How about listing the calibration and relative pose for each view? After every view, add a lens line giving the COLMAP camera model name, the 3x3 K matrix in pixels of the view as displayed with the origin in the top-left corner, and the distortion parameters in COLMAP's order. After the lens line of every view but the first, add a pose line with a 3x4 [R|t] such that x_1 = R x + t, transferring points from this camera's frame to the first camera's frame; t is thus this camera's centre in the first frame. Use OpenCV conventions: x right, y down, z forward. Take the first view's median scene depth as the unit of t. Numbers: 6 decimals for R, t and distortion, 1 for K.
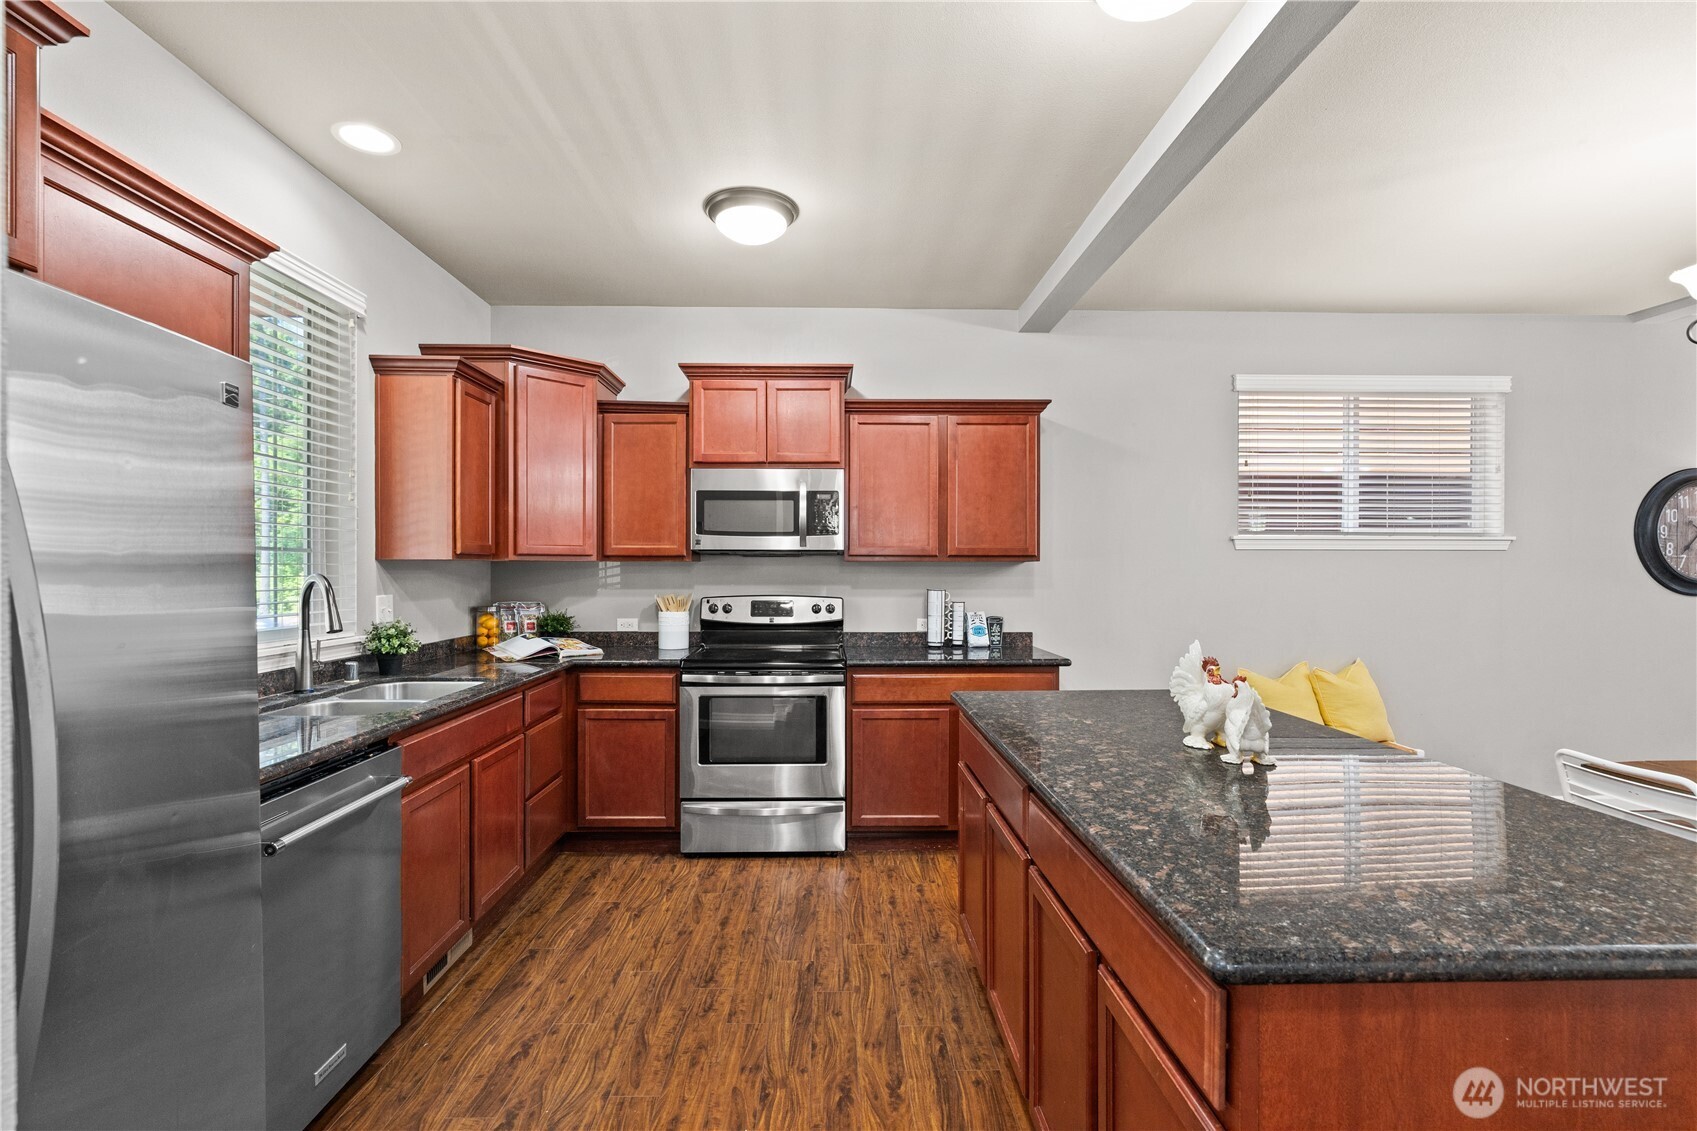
lens RADIAL K [[766.2, 0, 835.6], [0, 766.2, 571.7], [0, 0, 1]] dist [-0.004431, 0.000130]
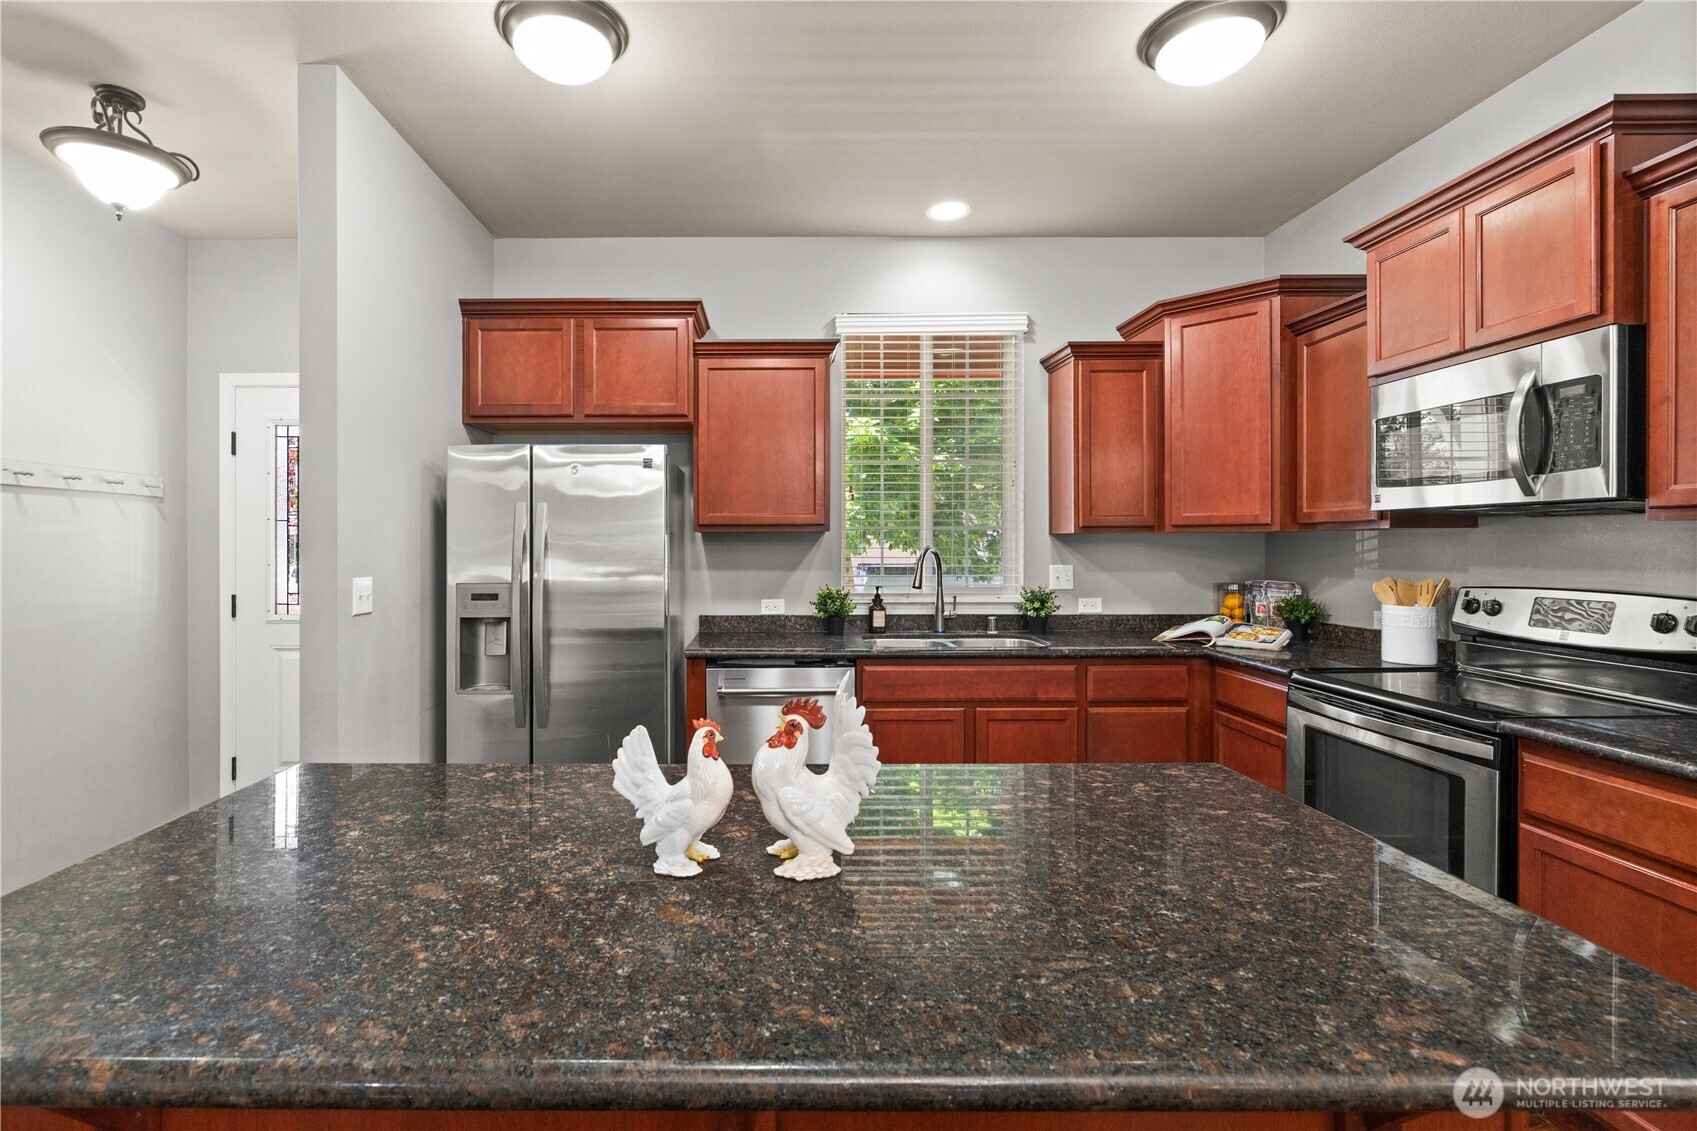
lens RADIAL K [[776.0, 0, 705.6], [0, 776.0, 562.5], [0, 0, 1]] dist [-0.033443, -0.000119]
pose [[-0.082685, 0.021956, -0.996334, 0.470741], [0.004666, 0.999755, 0.021644, -0.001395], [0.996565, -0.002859, -0.082768, 0.448888]]
